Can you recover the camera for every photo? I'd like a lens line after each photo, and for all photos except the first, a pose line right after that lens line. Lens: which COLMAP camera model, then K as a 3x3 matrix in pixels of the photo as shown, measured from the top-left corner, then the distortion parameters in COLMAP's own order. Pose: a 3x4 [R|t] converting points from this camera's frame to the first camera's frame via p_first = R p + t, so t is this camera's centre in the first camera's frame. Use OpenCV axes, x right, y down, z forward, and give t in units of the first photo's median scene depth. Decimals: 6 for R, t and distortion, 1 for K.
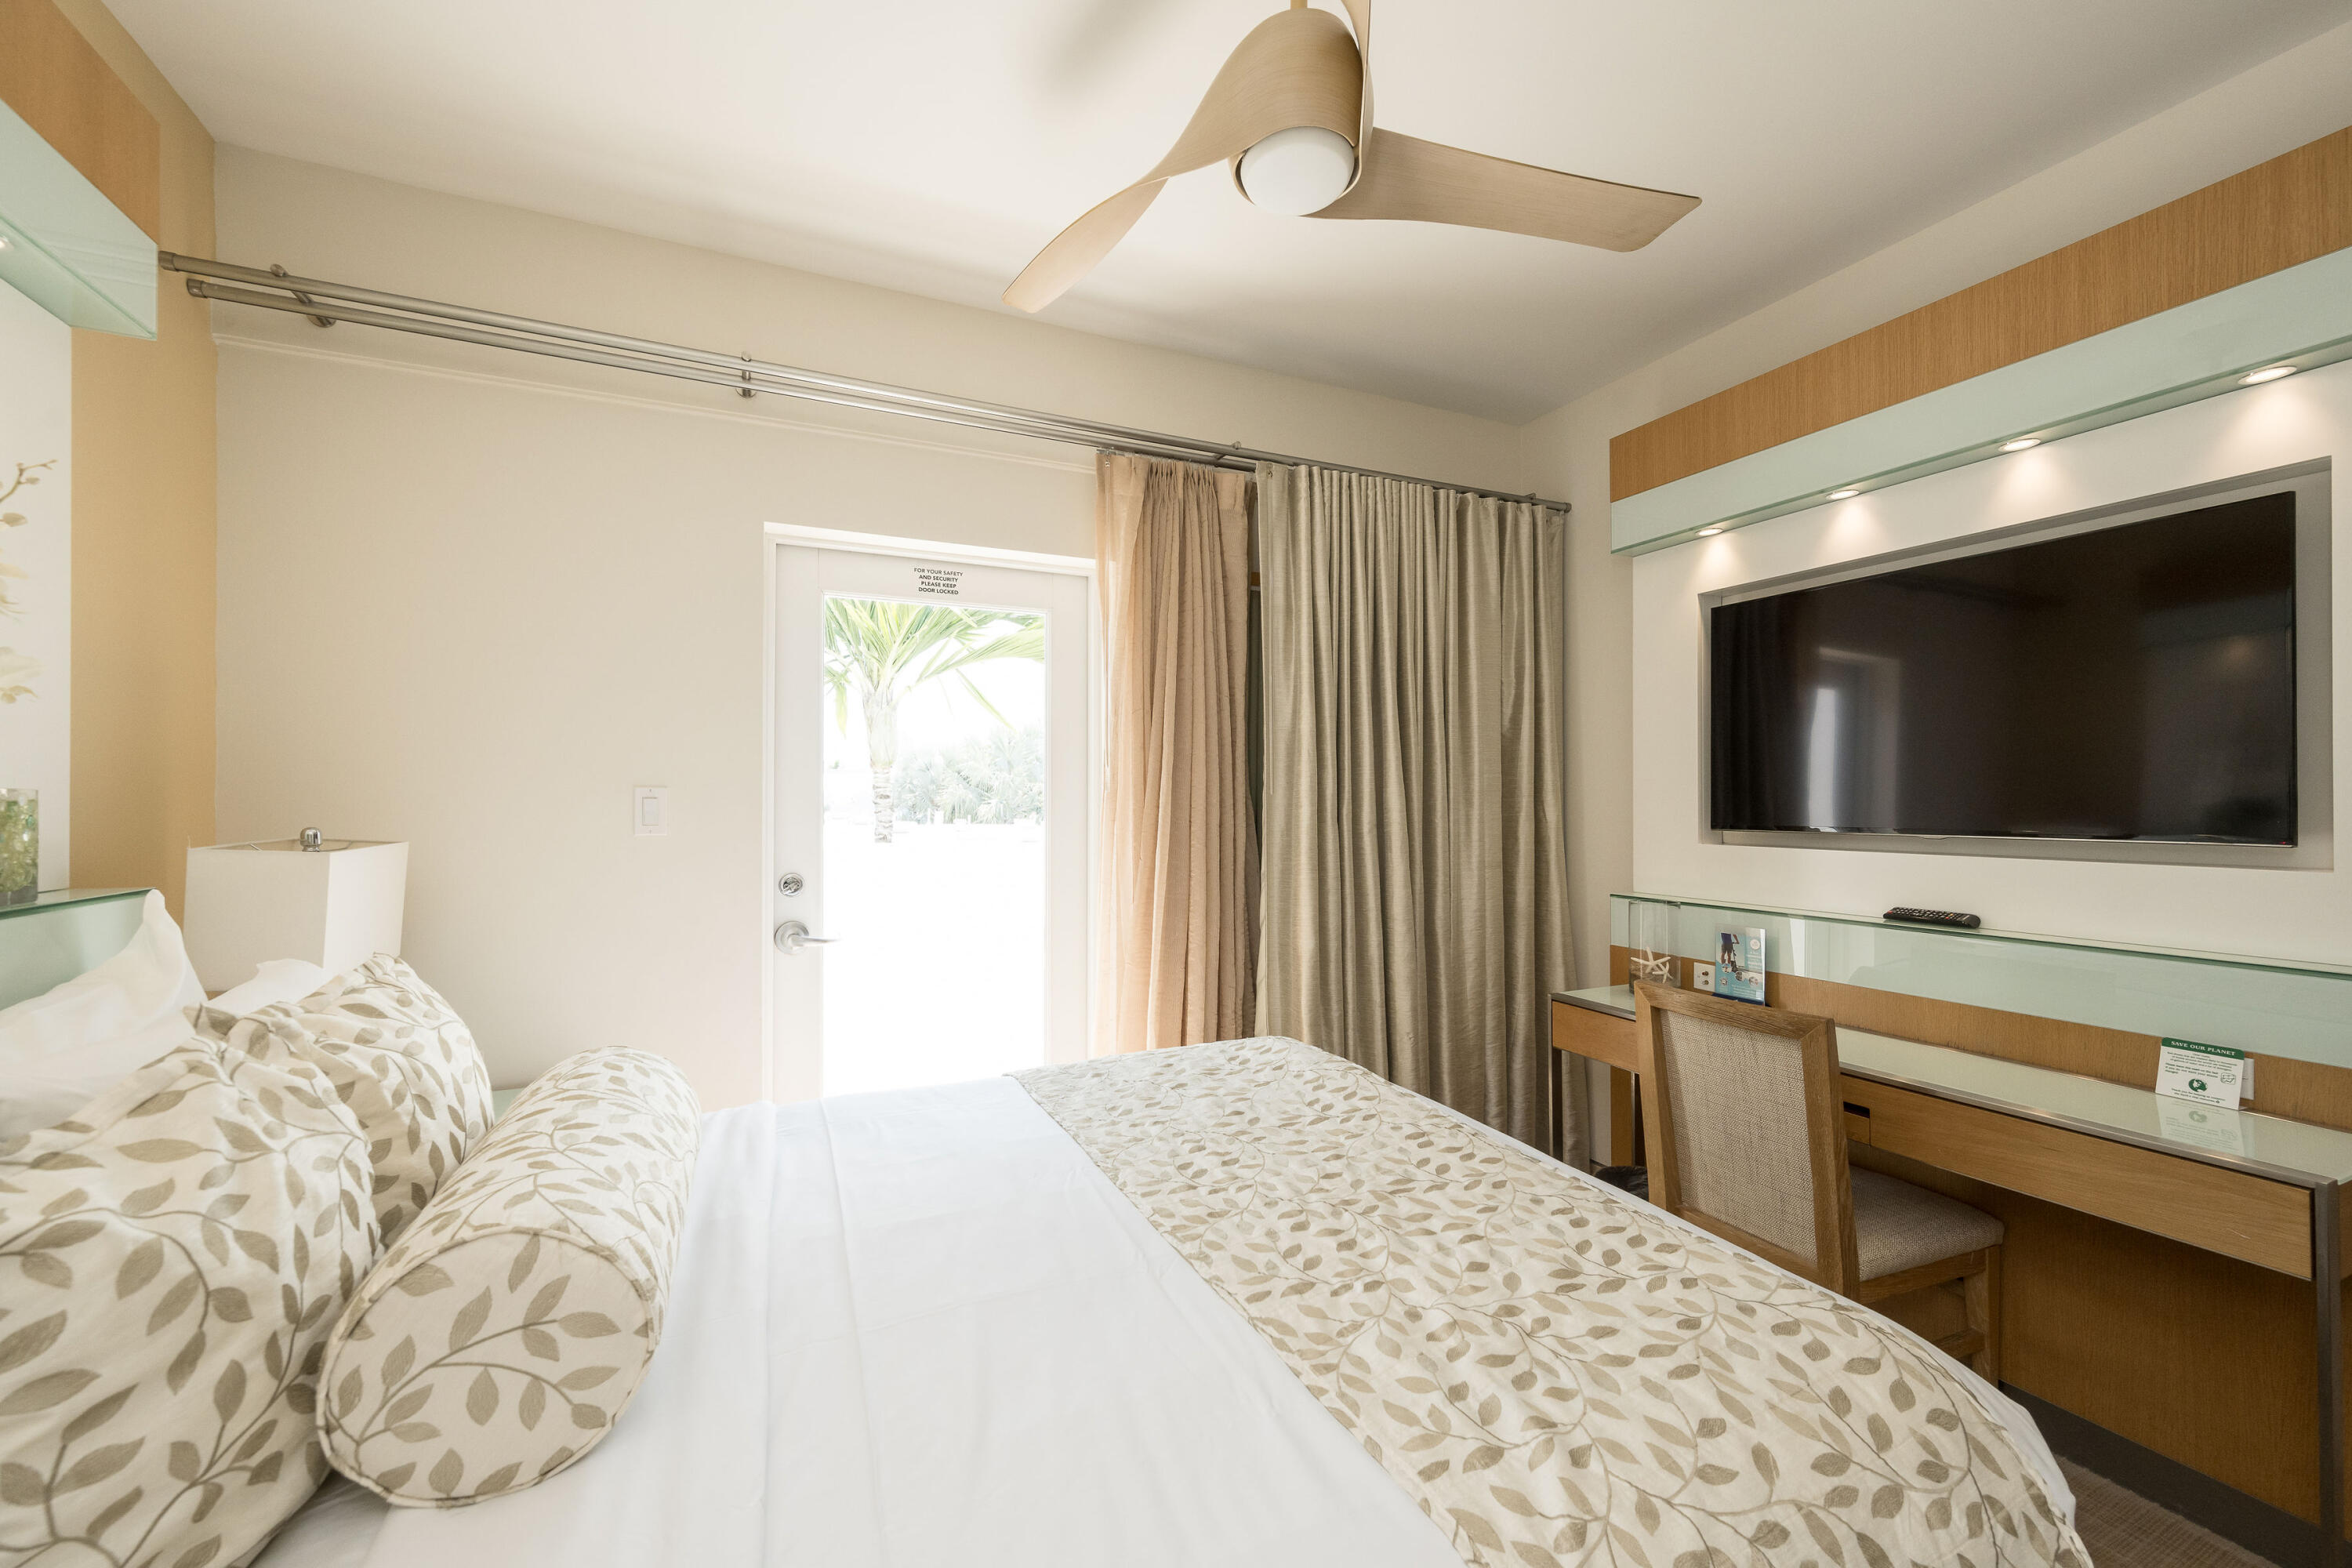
lens RADIAL K [[922.9, 0, 1183.0], [0, 922.9, 795.6], [0, 0, 1]] dist [0.000324, 0.000013]
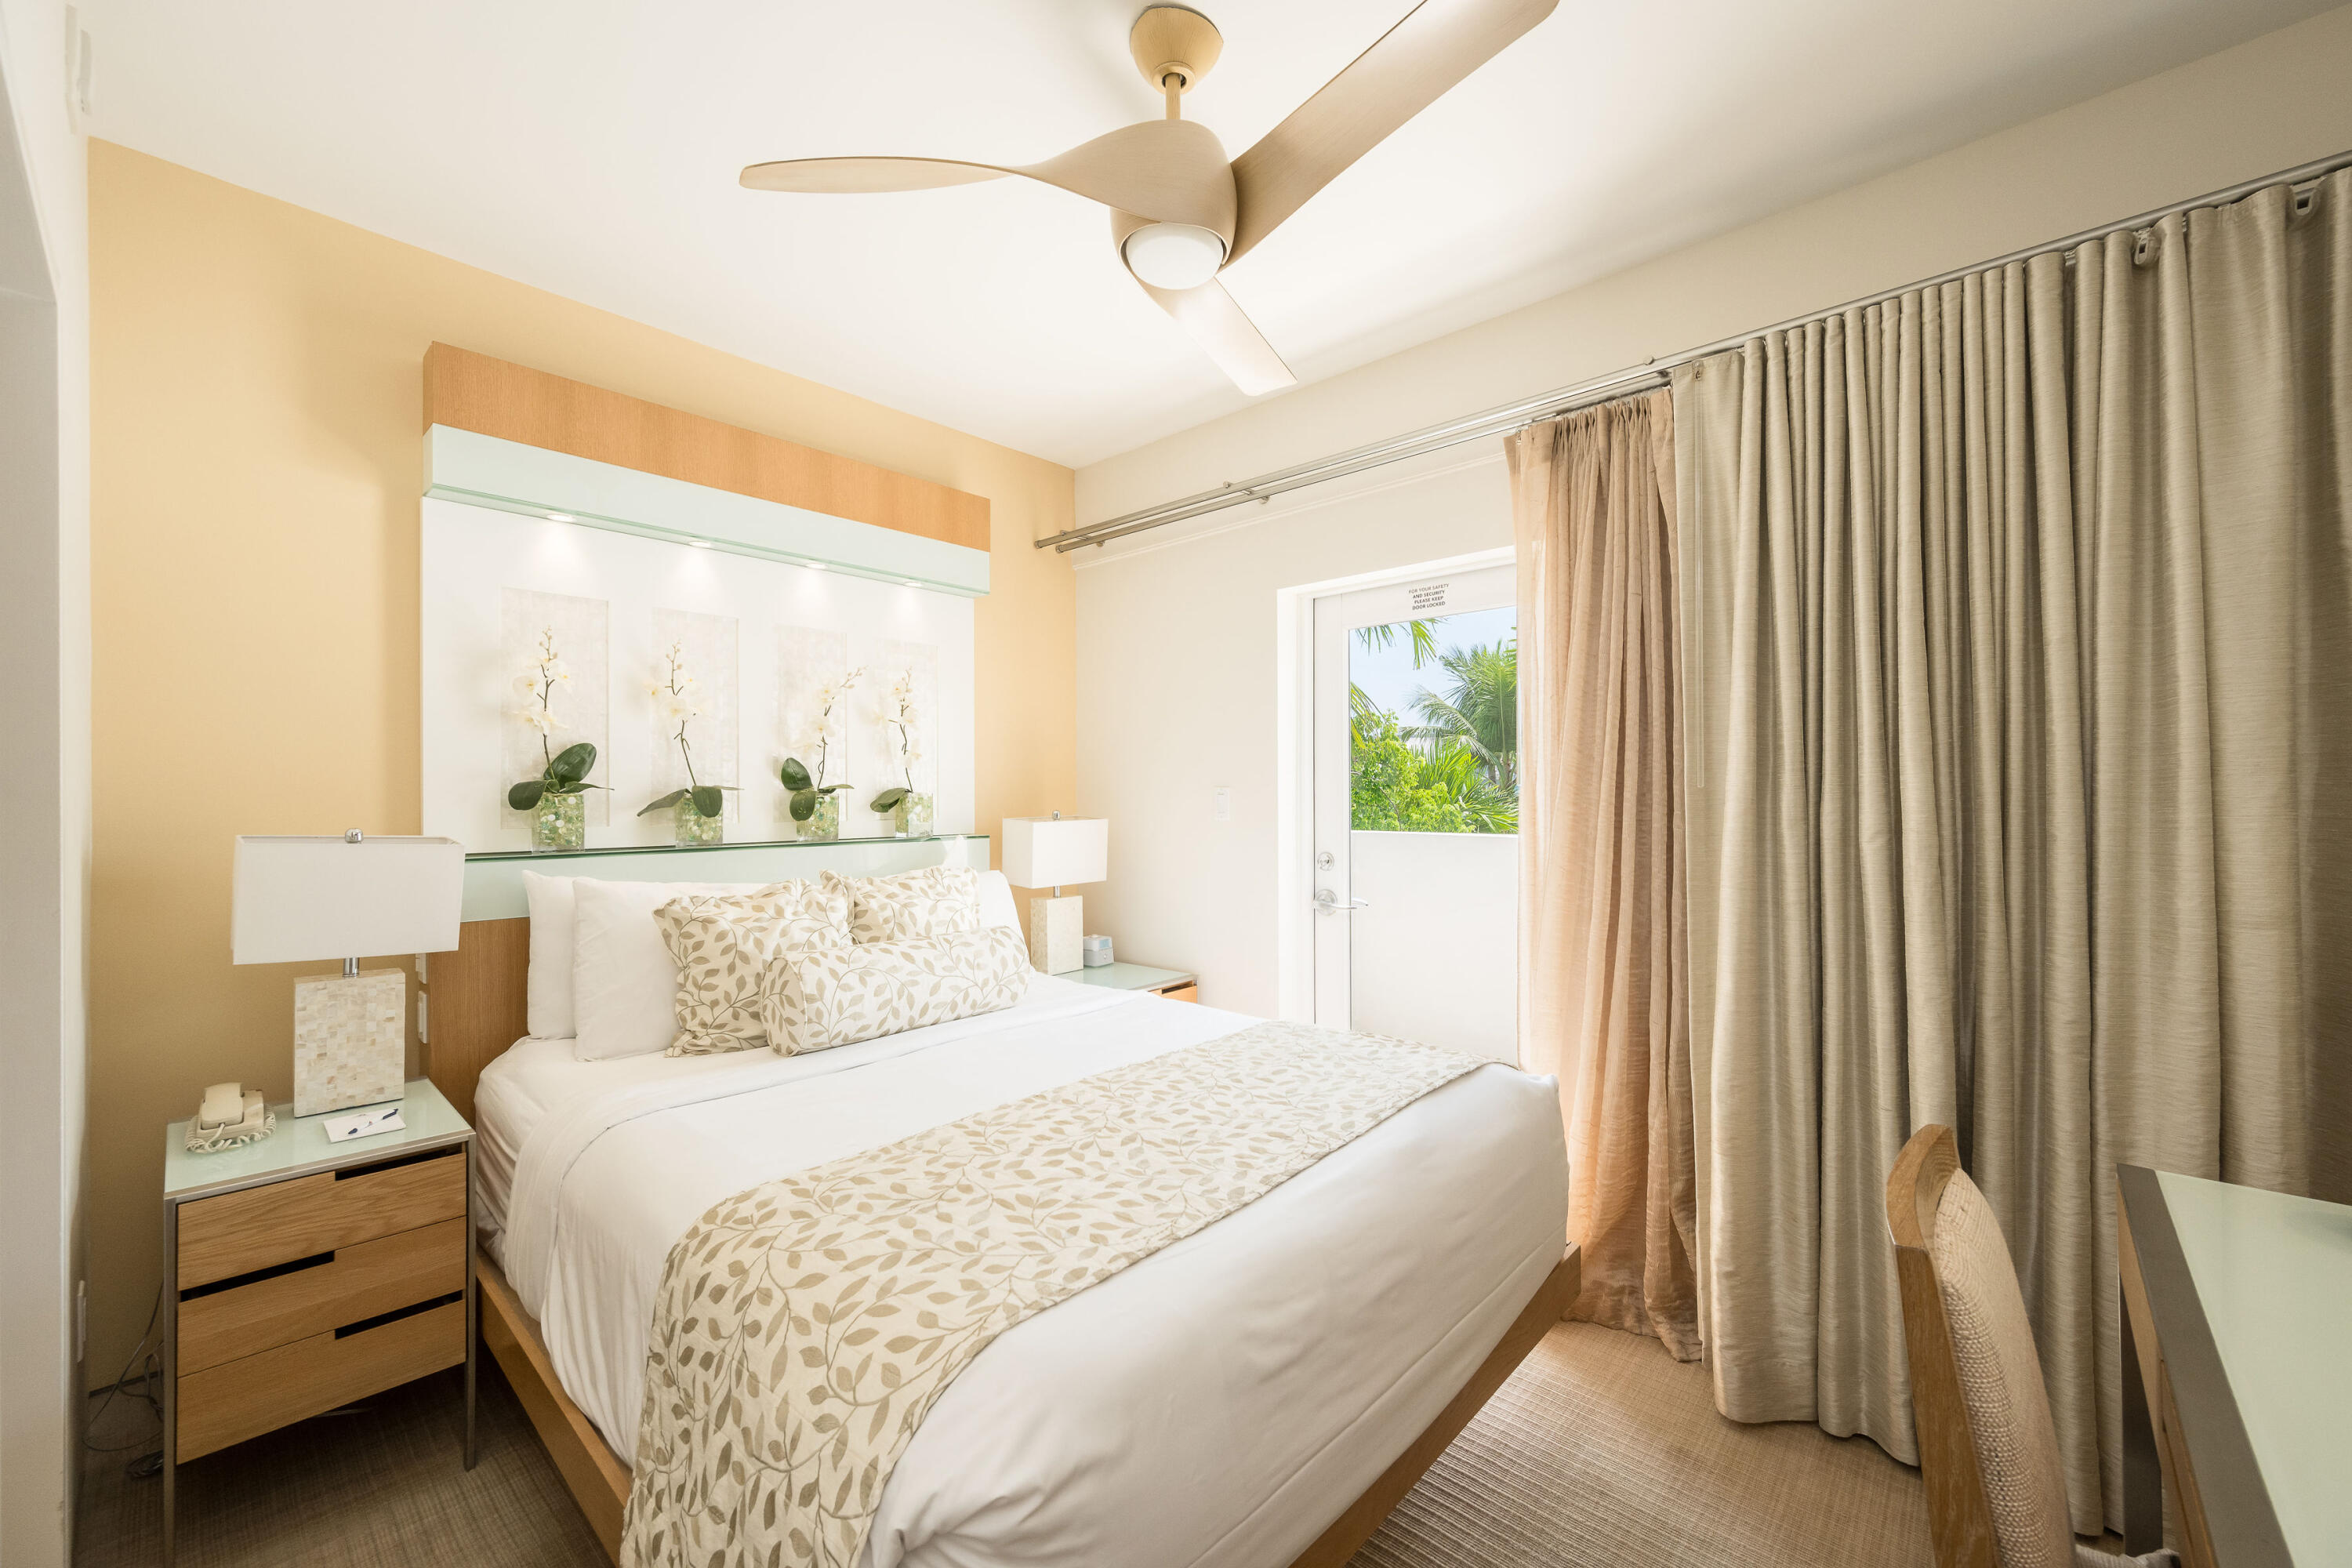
lens RADIAL K [[922.9, 0, 1183.0], [0, 922.9, 795.6], [0, 0, 1]] dist [0.000324, 0.000013]
pose [[0.398030, 0.001442, -0.917371, 1.760394], [0.007788, 0.999957, 0.004951, -0.004790], [0.917339, -0.009115, 0.398001, 0.803852]]
